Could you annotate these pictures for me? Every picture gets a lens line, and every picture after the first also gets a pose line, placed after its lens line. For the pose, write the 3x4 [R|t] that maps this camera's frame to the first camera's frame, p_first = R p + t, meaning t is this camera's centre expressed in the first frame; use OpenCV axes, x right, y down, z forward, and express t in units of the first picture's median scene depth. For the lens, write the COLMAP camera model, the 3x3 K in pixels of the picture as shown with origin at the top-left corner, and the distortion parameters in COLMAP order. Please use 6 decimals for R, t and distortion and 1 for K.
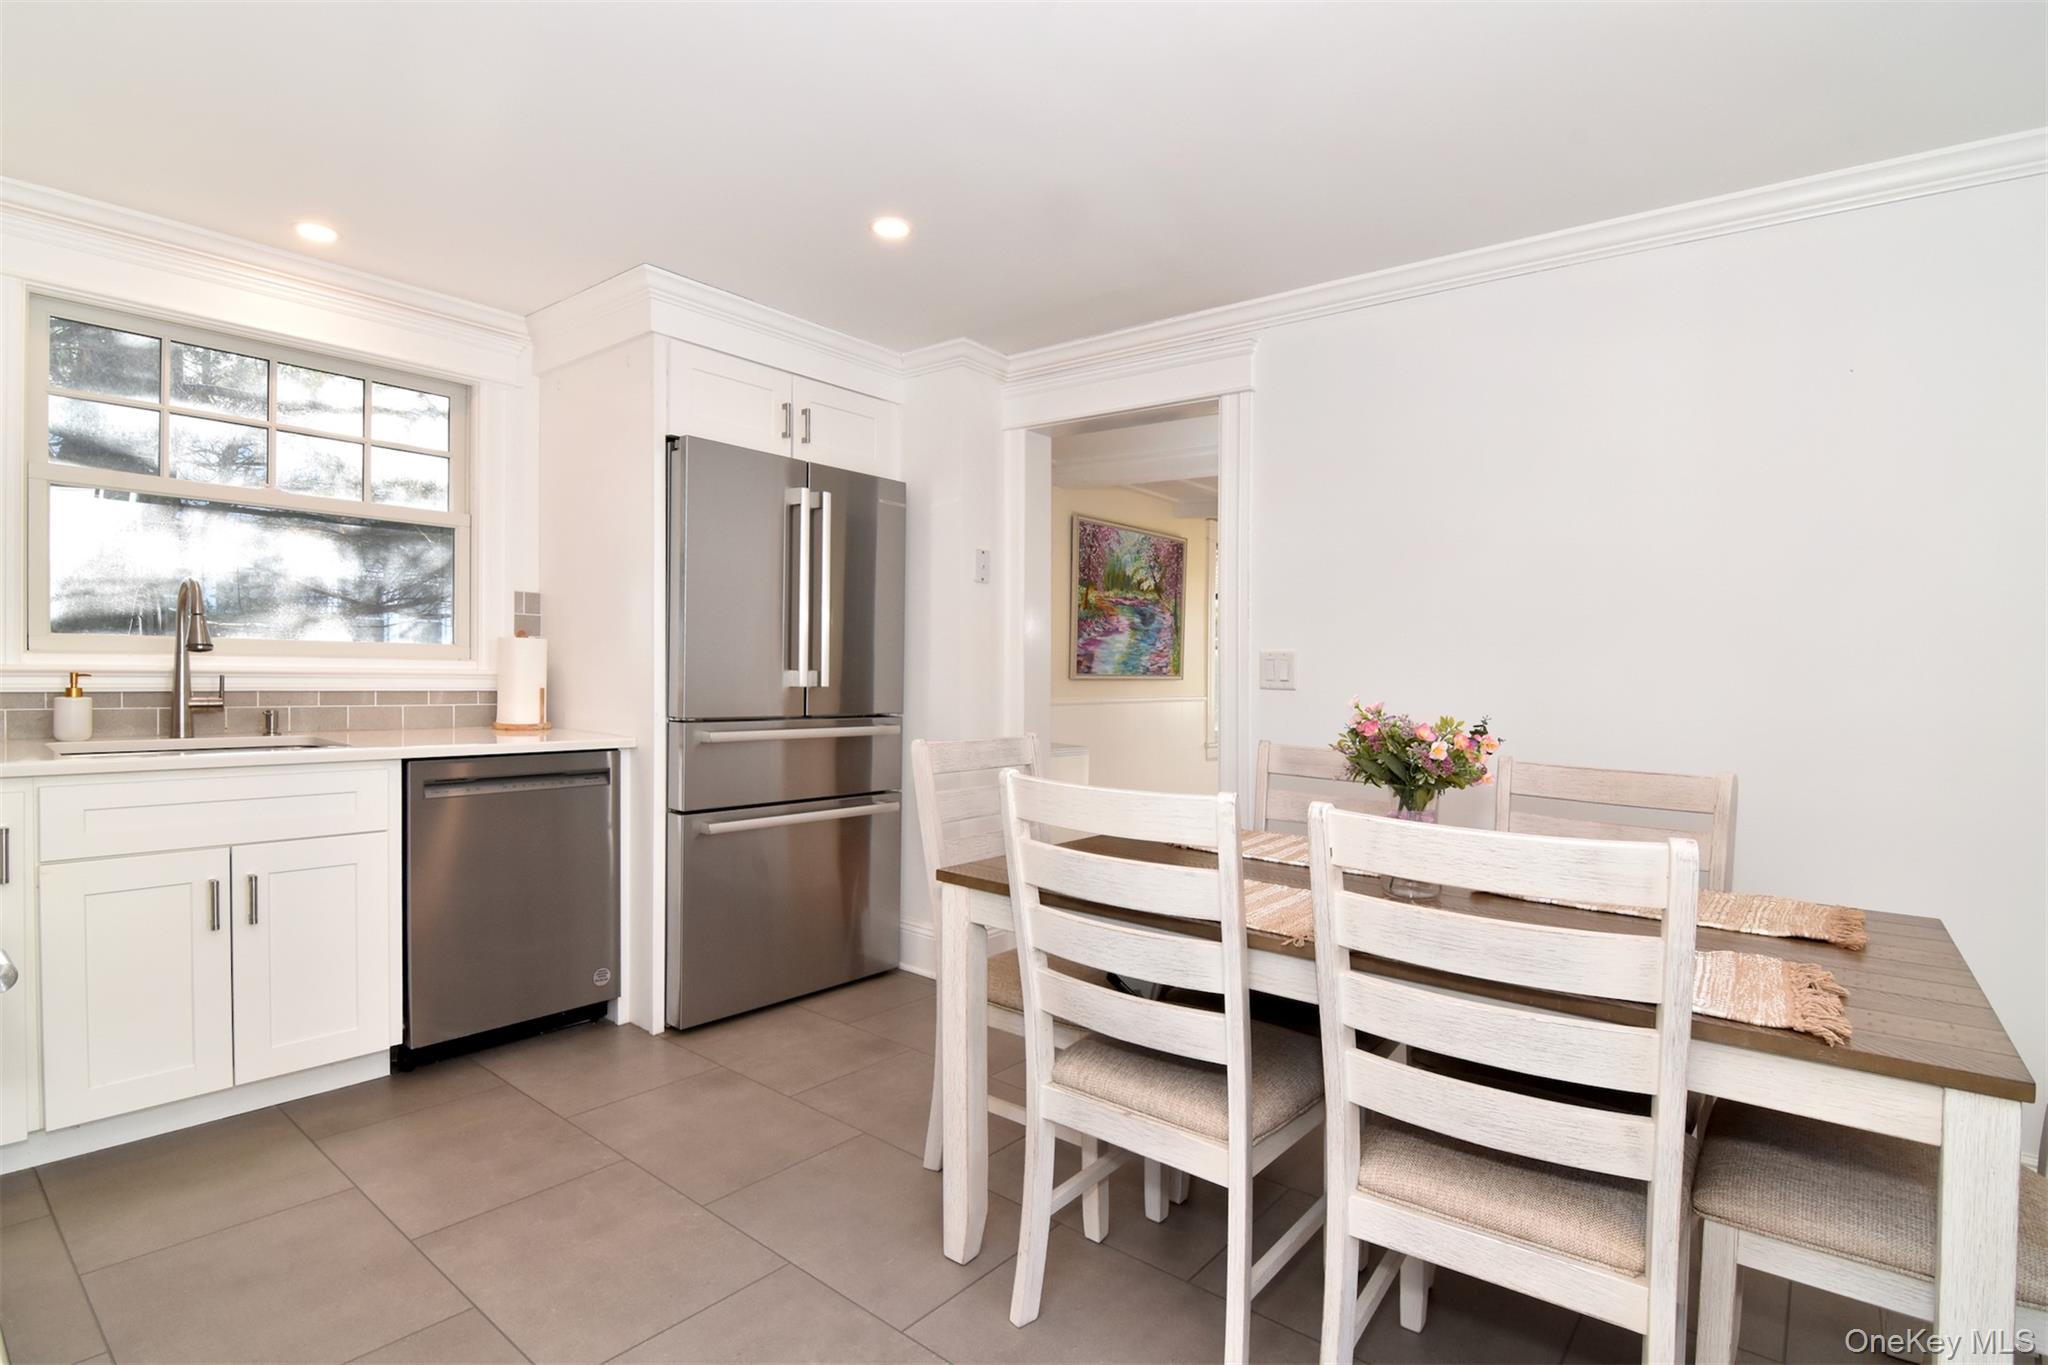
lens RADIAL K [[1023.1, 0, 1025.3], [0, 1023.1, 692.0], [0, 0, 1]] dist [-0.000121, -0.000110]
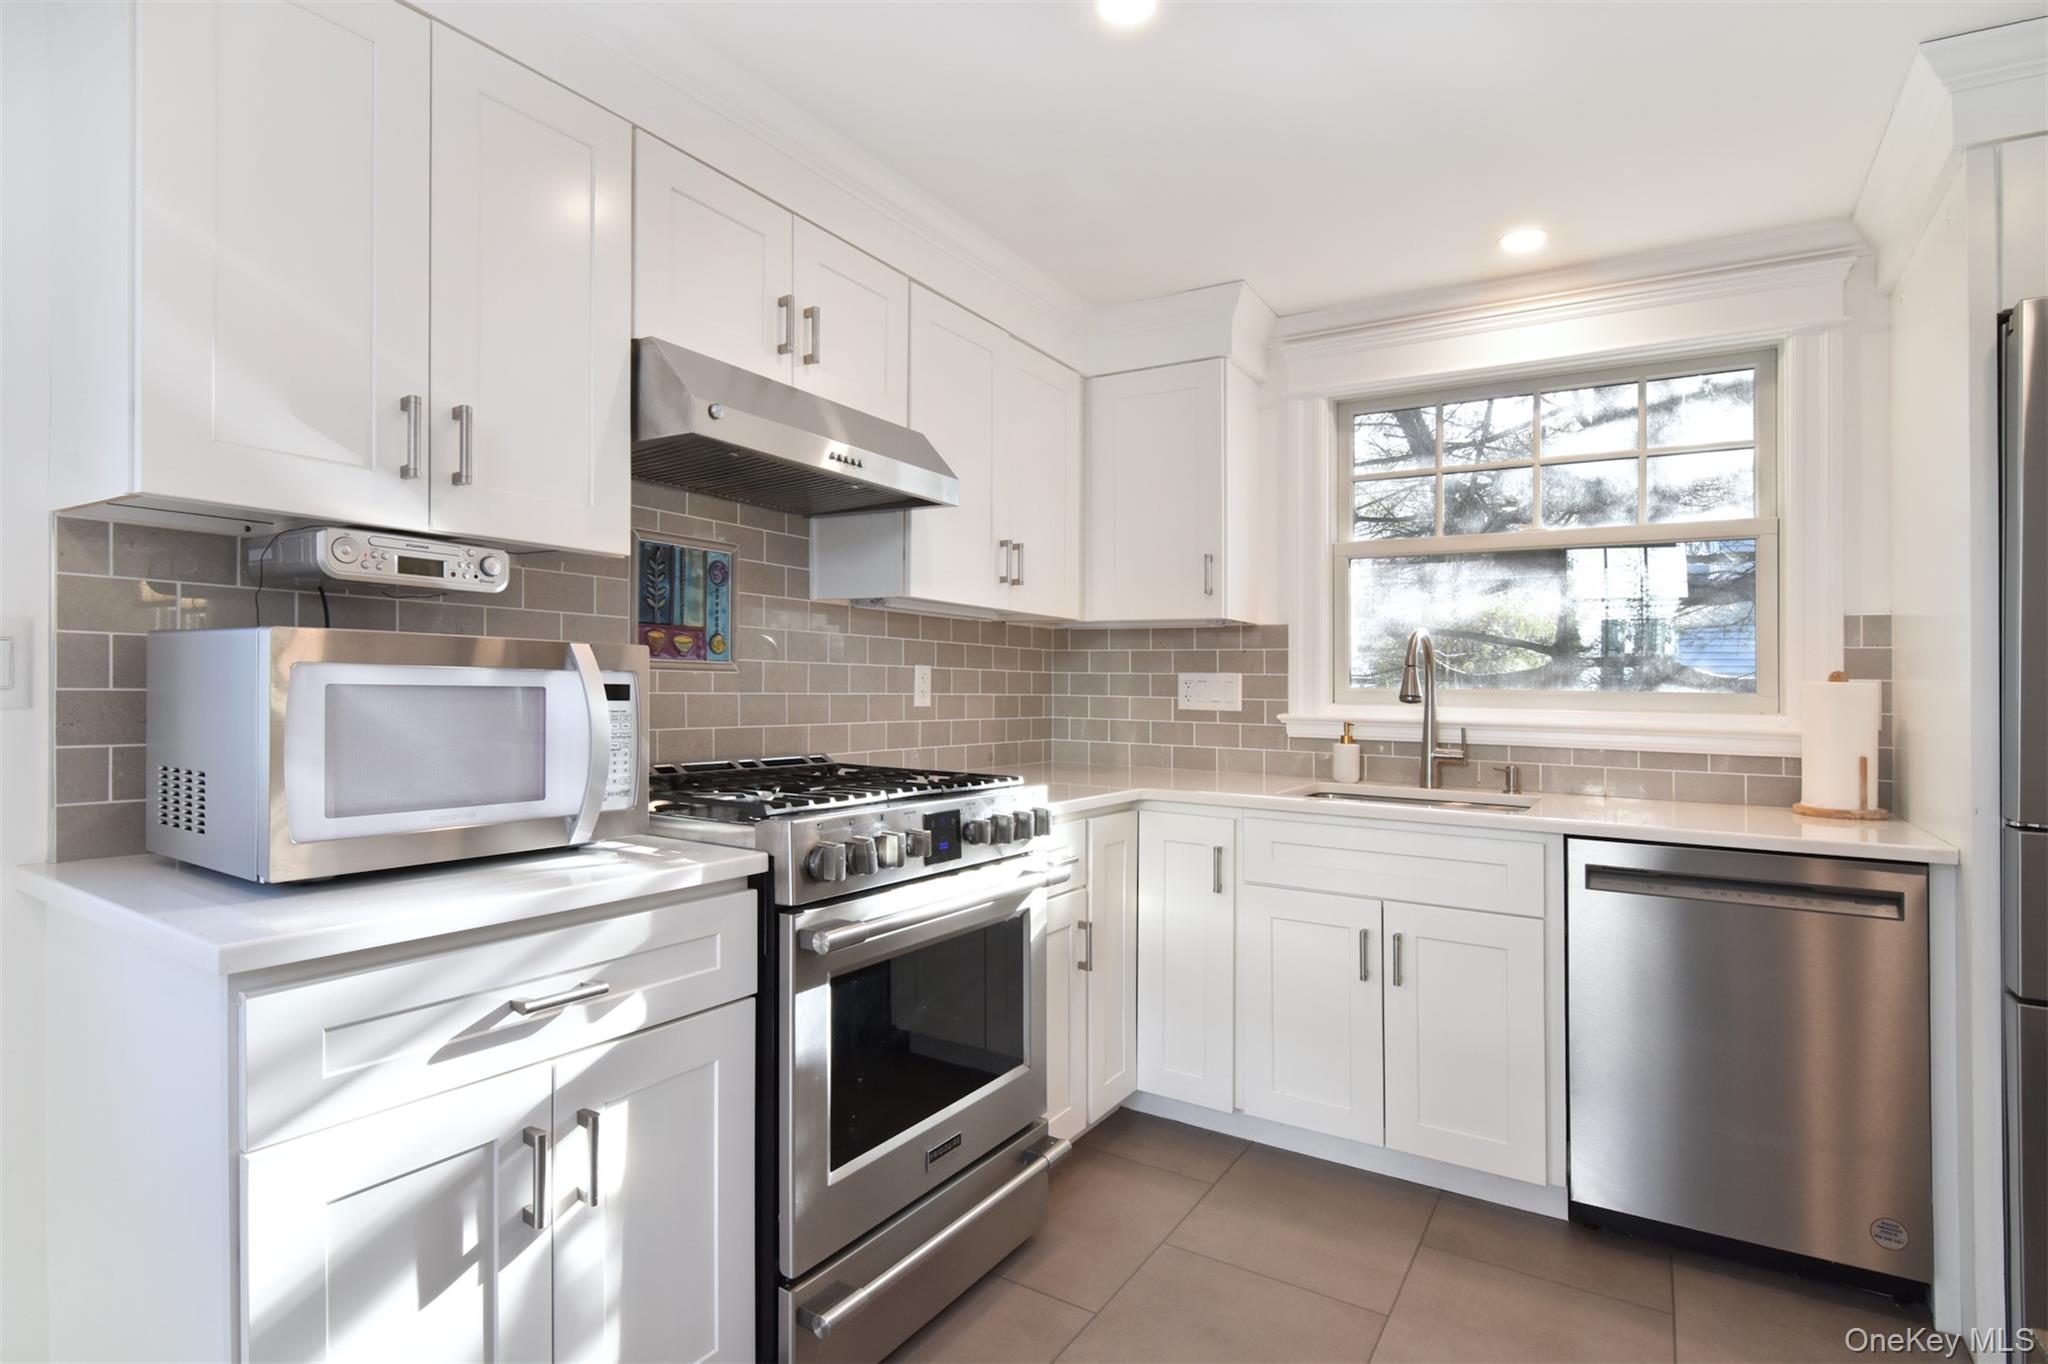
lens RADIAL K [[1079.4, 0, 1028.8], [0, 1079.4, 684.5], [0, 0, 1]] dist [0.002204, 0.000376]
pose [[0.125165, -0.019897, -0.991936, 0.192258], [-0.037402, 0.998994, -0.024758, -0.016295], [0.991431, 0.040199, 0.124295, 0.458065]]
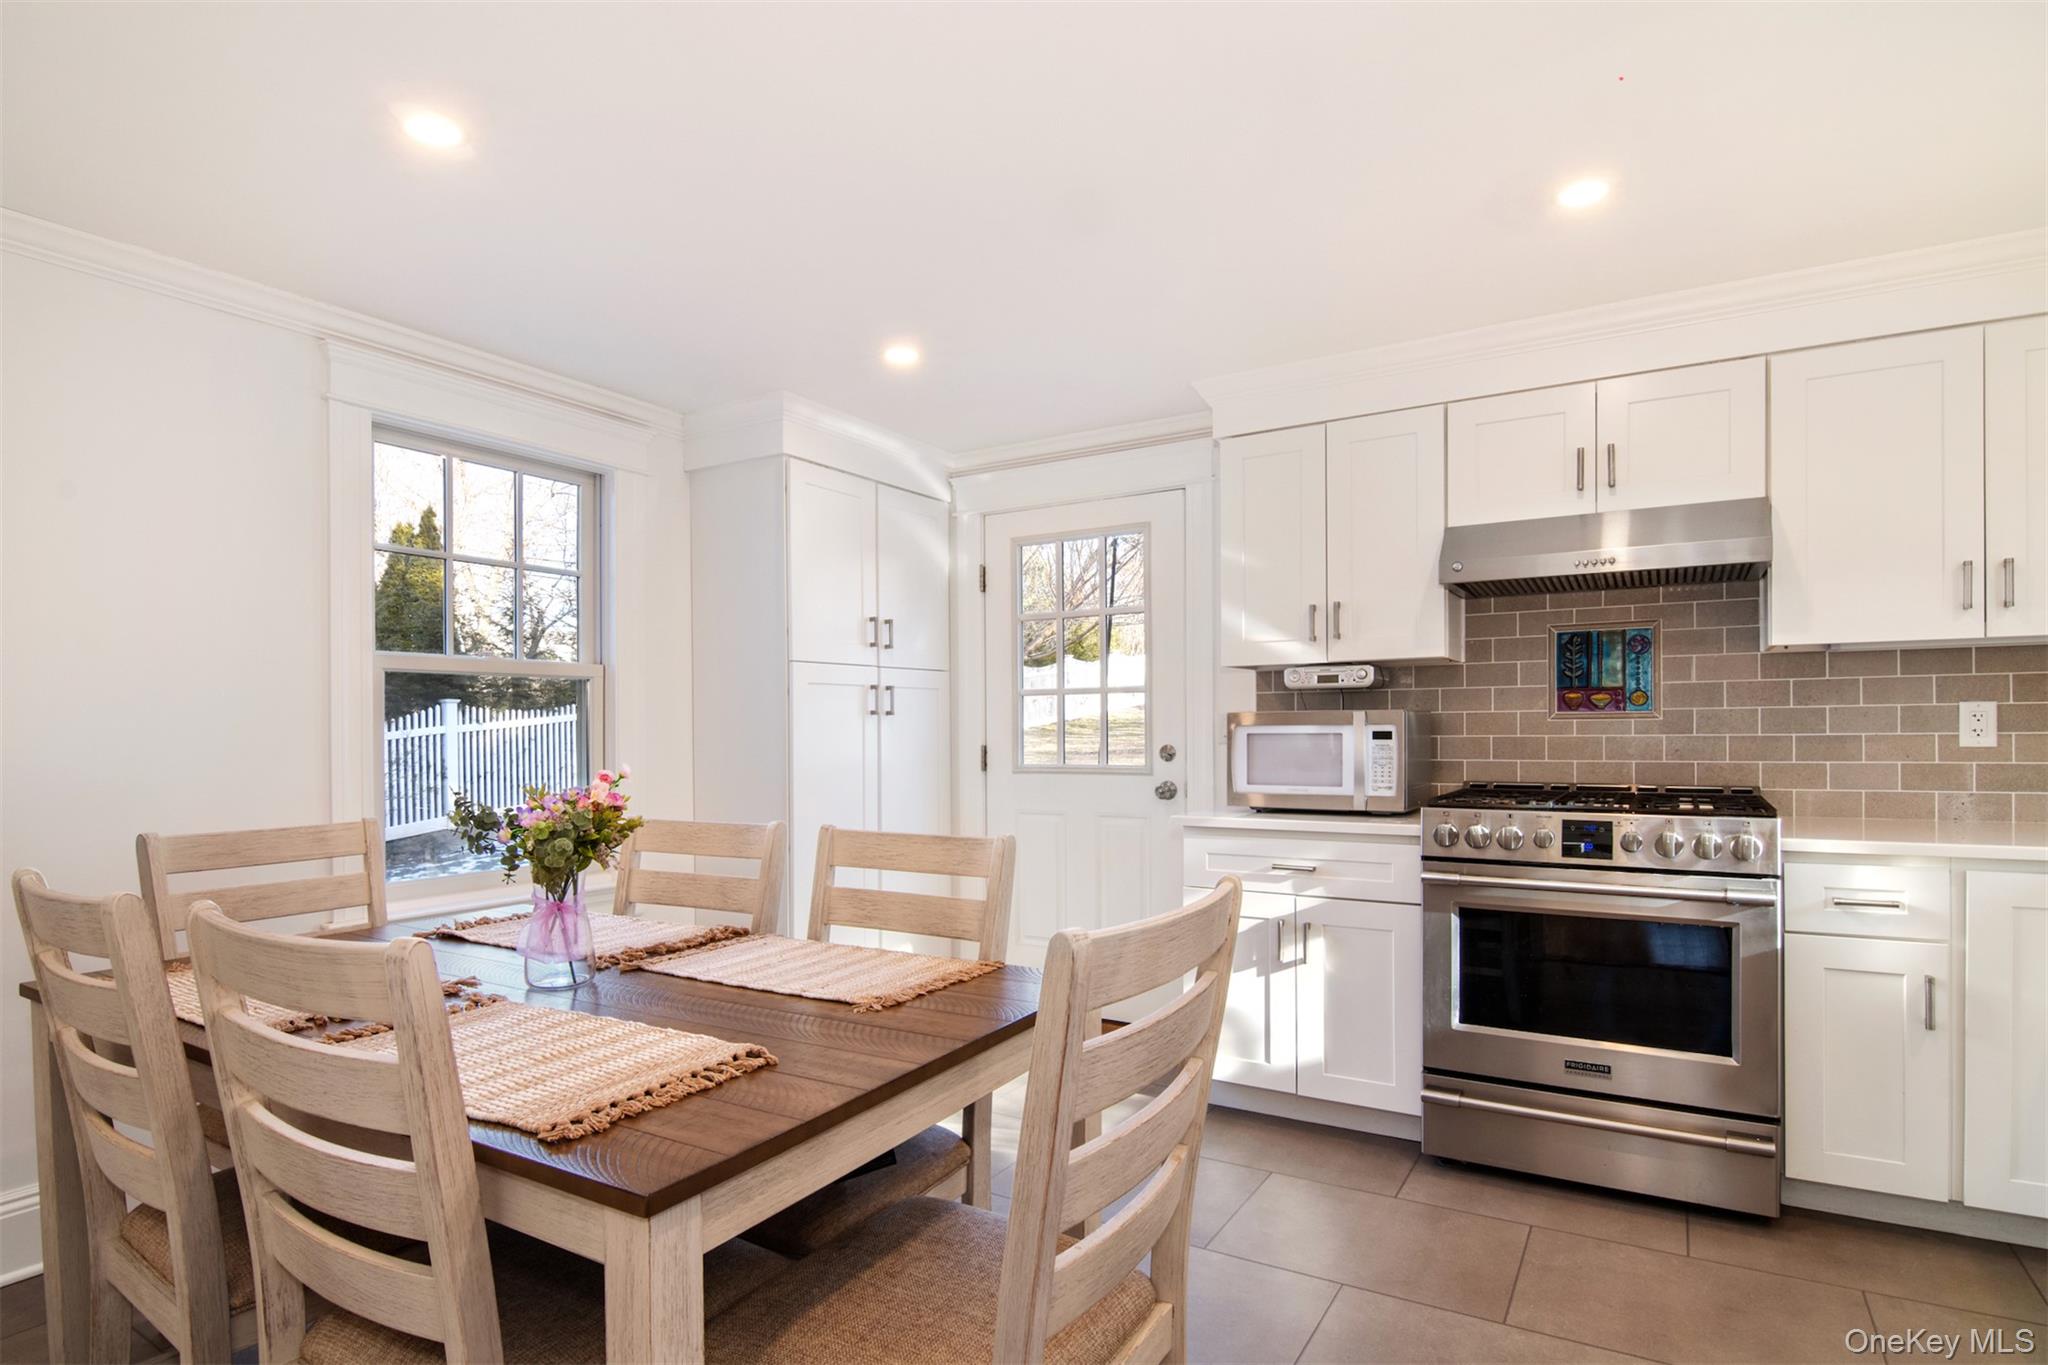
lens RADIAL K [[990.3, 0, 1024.5], [0, 990.3, 752.5], [0, 0, 1]] dist [-0.000973, -0.000123]
pose [[-0.993983, -0.009102, -0.109152, 0.145001], [-0.013426, 0.999151, 0.038941, -0.023051], [0.108705, 0.040172, -0.993262, 0.752635]]
